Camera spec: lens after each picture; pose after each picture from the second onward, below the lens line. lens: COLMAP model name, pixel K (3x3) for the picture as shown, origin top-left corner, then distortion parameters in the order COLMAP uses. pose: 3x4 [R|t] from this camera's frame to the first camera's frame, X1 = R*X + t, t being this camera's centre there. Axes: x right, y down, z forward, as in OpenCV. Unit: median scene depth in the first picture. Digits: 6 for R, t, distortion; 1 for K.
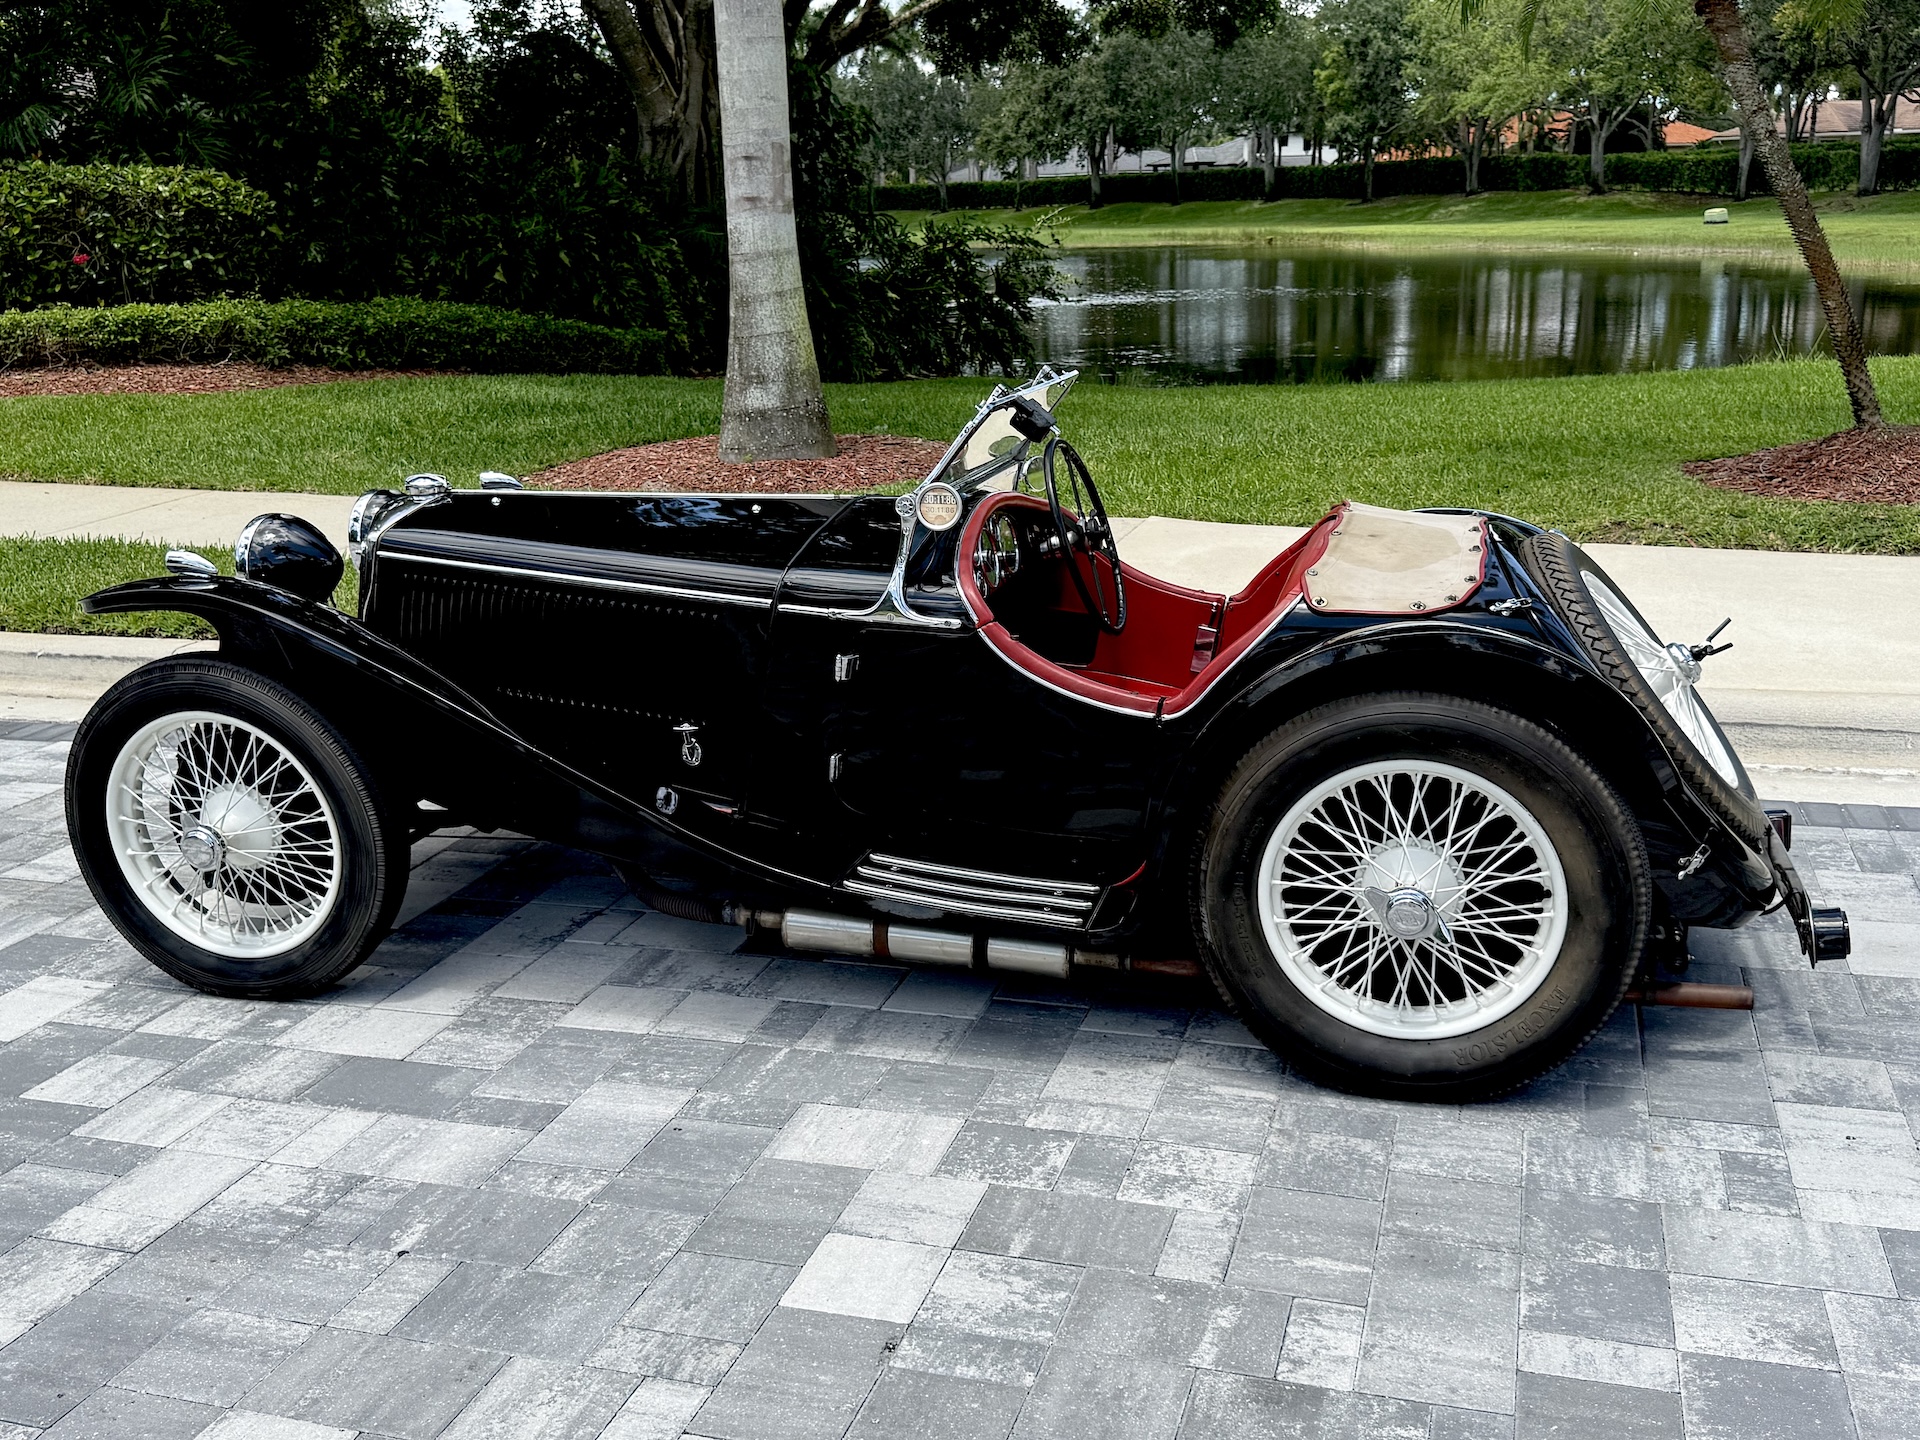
lens RADIAL K [[1860.4, 0, 950.9], [0, 1860.4, 727.6], [0, 0, 1]] dist [0.041202, 0.000000]
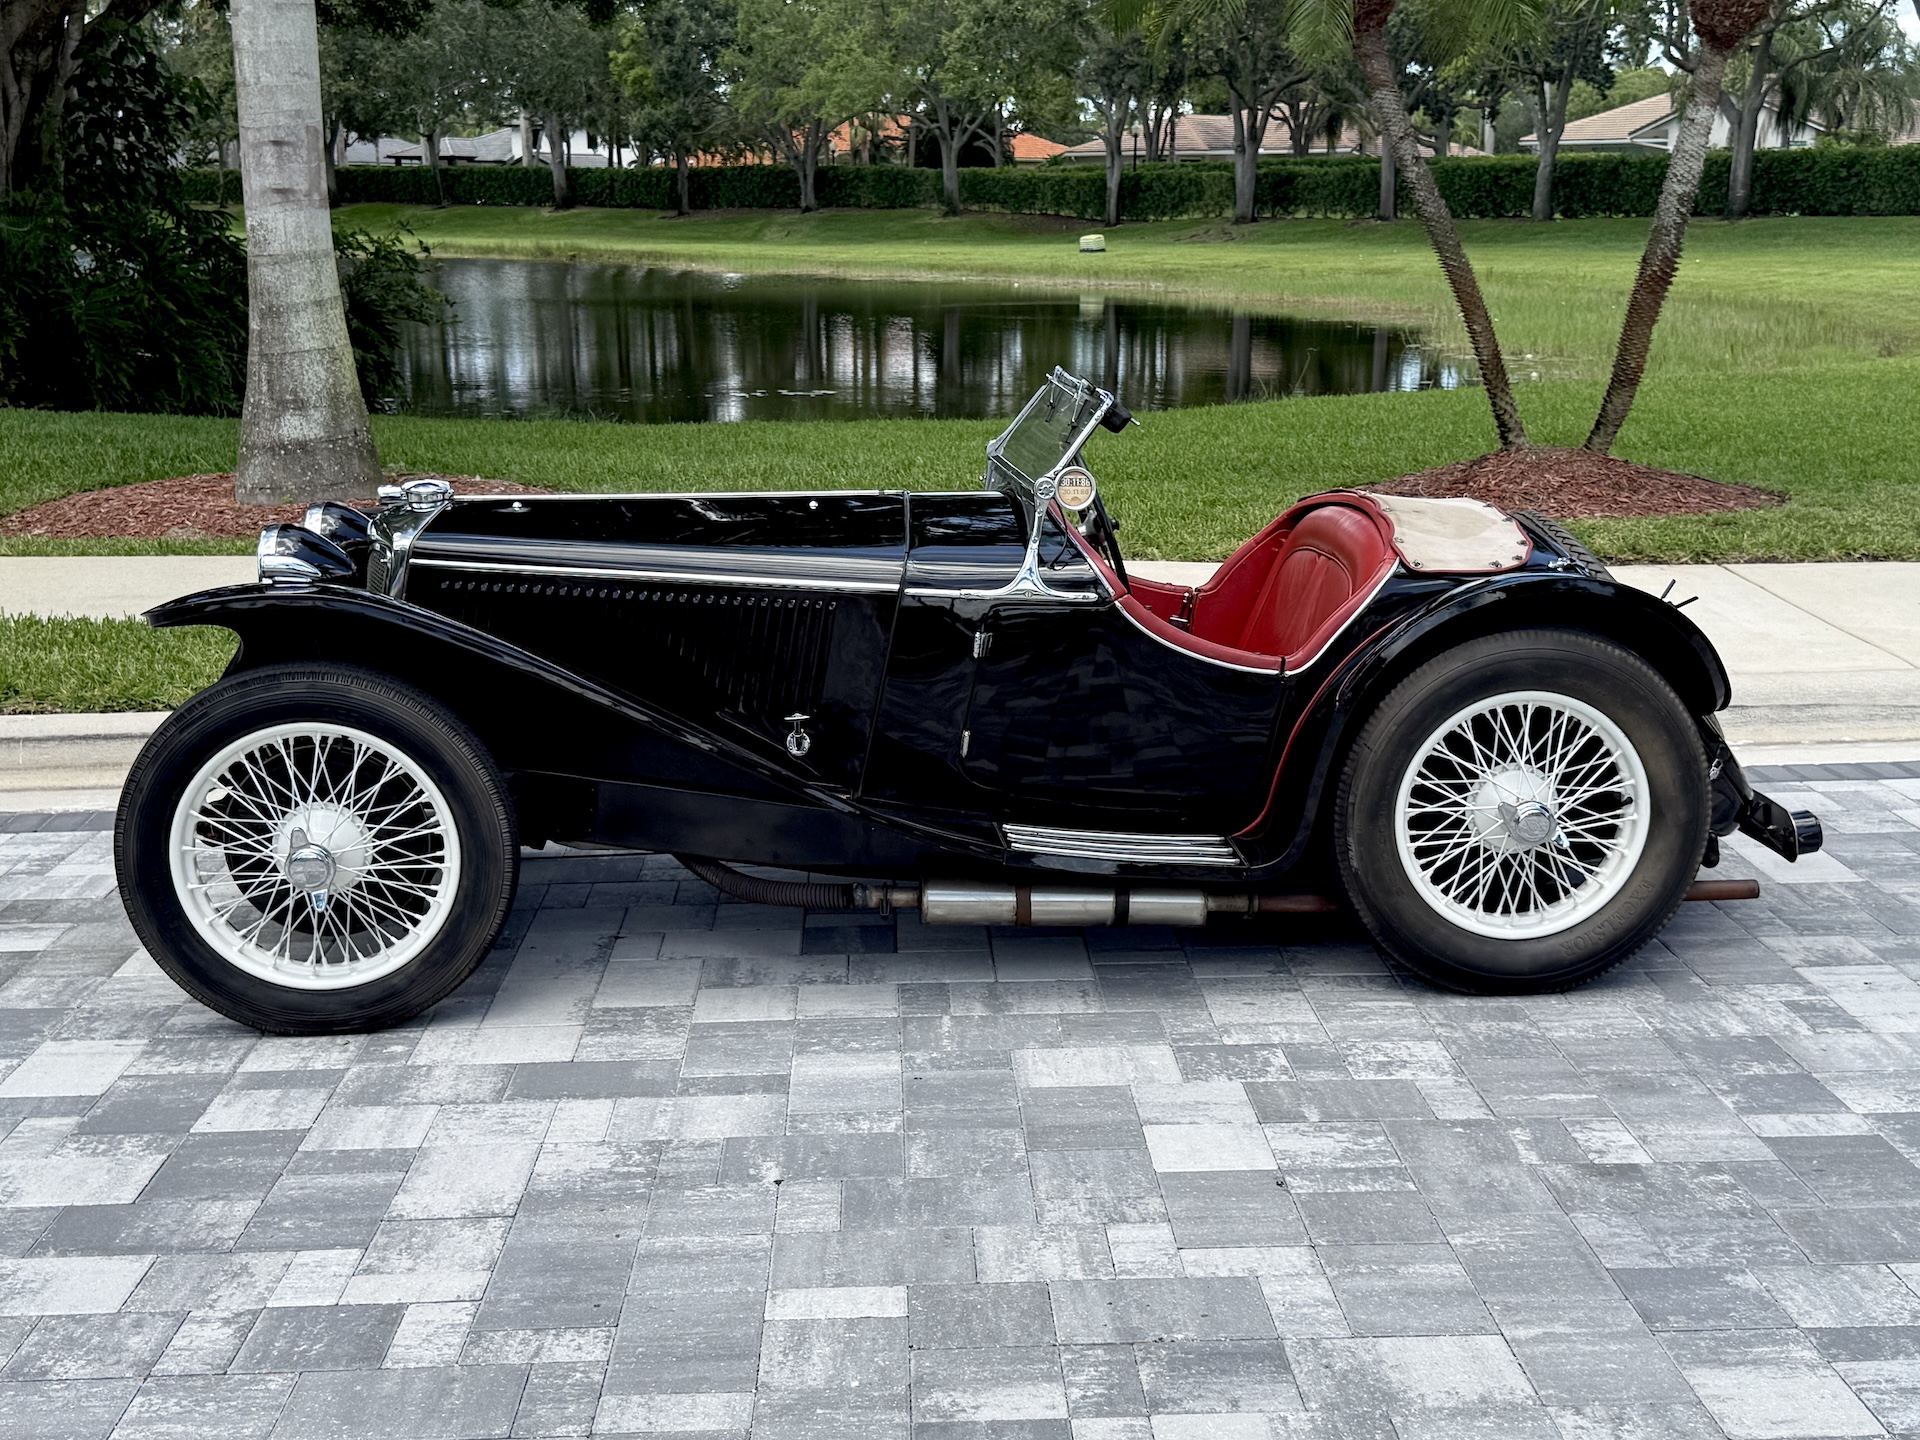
lens RADIAL K [[2399.6, 0, 955.5], [0, 2399.6, 723.8], [0, 0, 1]] dist [0.079383, 0.000000]
pose [[0.943340, -0.045117, 0.328745, -0.510245], [0.066168, 0.996393, -0.053126, 0.081917], [-0.325162, 0.071869, 0.942923, -0.265843]]
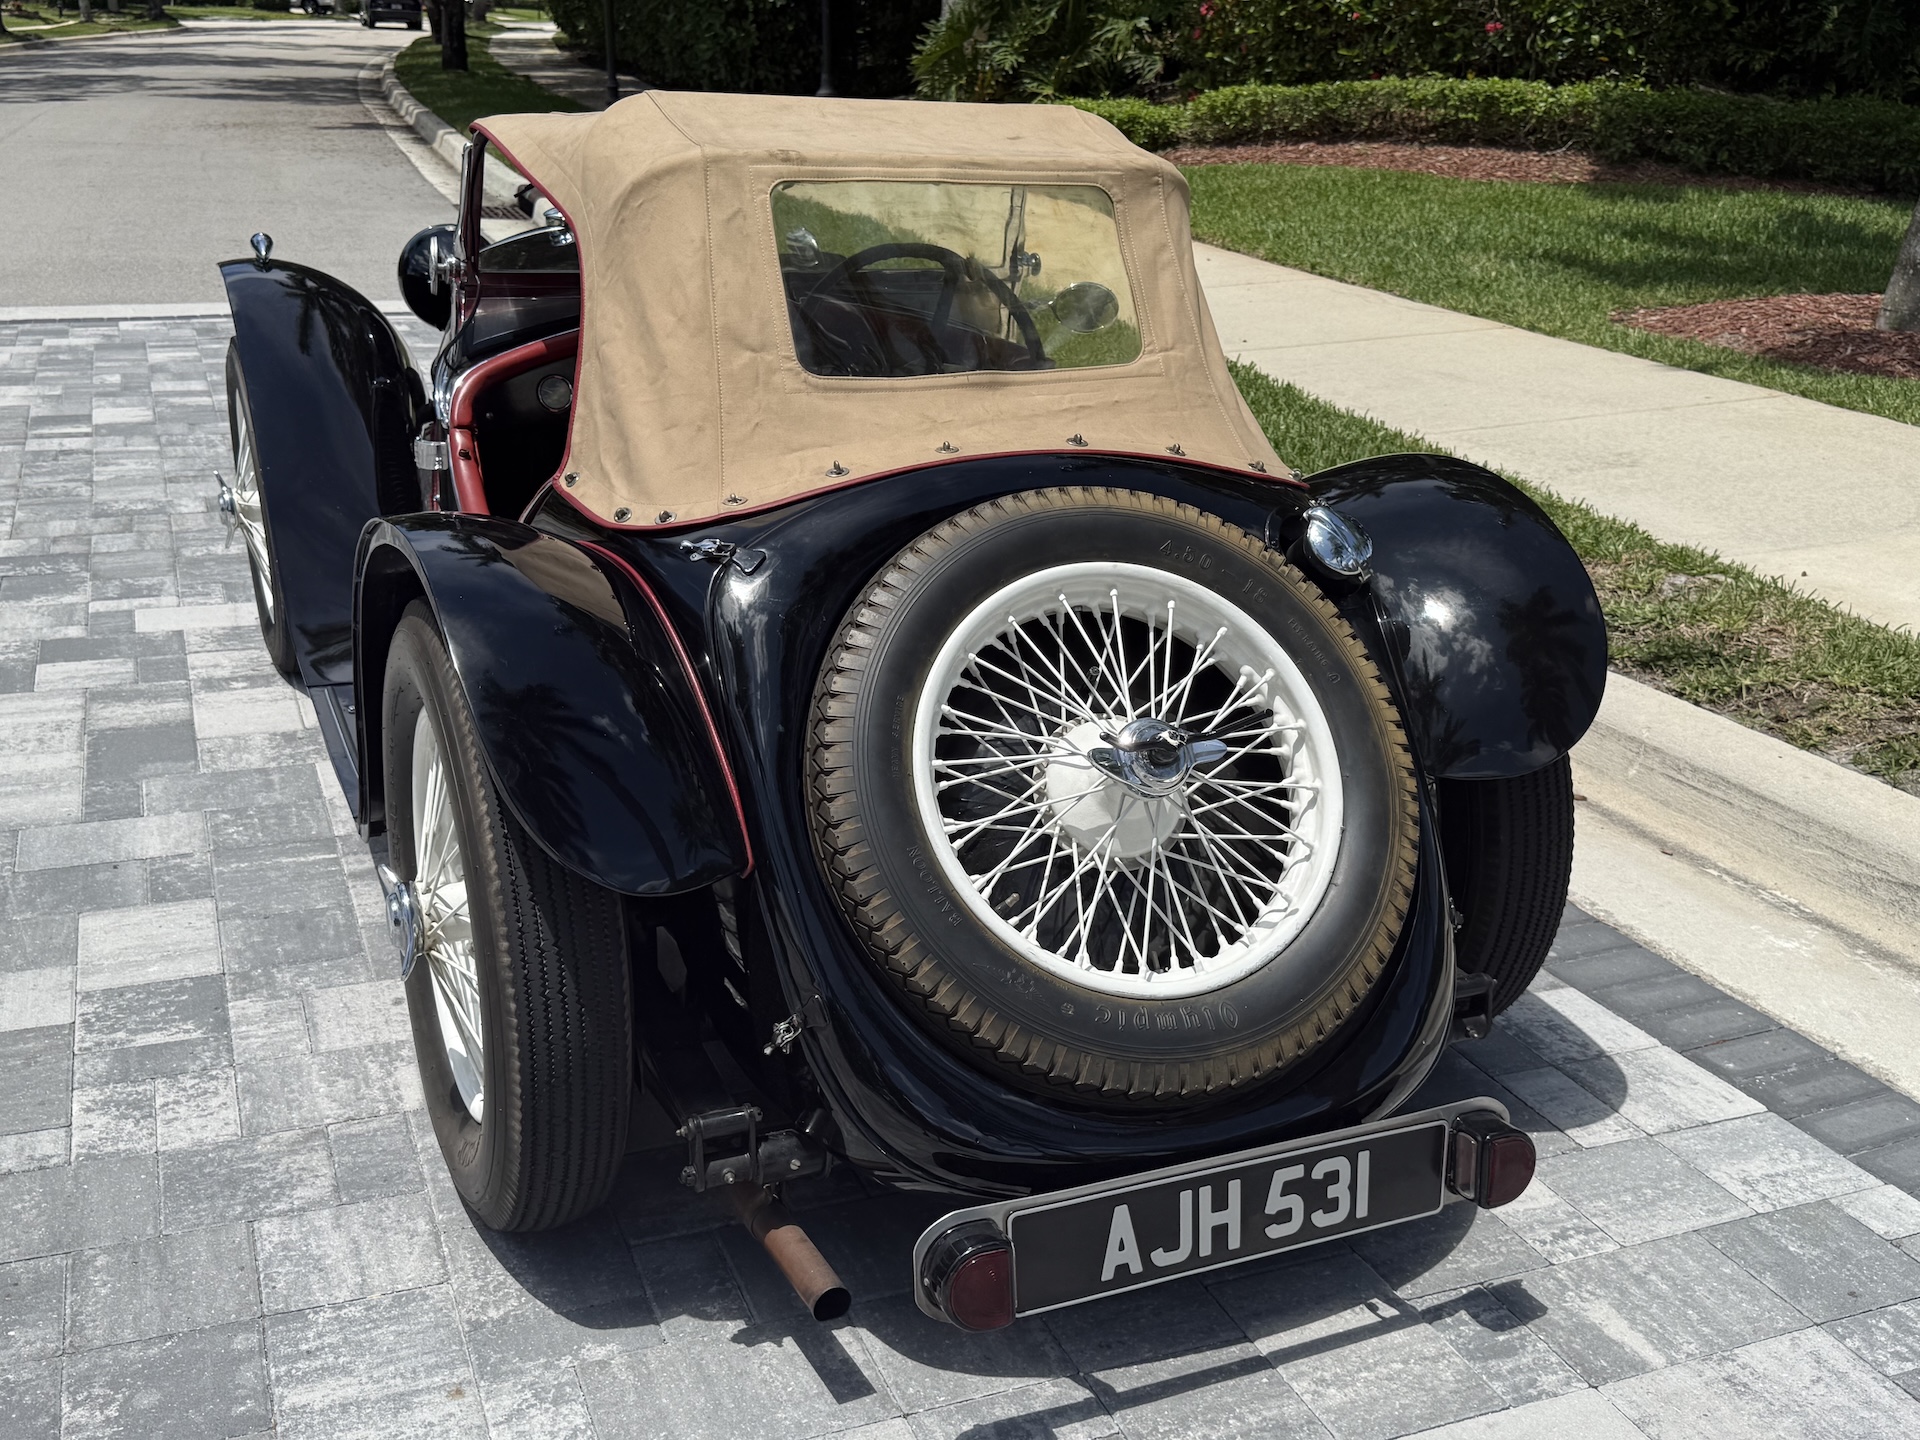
lens RADIAL K [[2043.2, 0, 955.3], [0, 2043.2, 700.9], [0, 0, 1]] dist [0.075127, 0.000000]
pose [[0.622446, 0.297717, -0.723827, 0.810160], [-0.254608, 0.951547, 0.172434, -0.152872], [0.740091, 0.076961, 0.668088, 0.538679]]
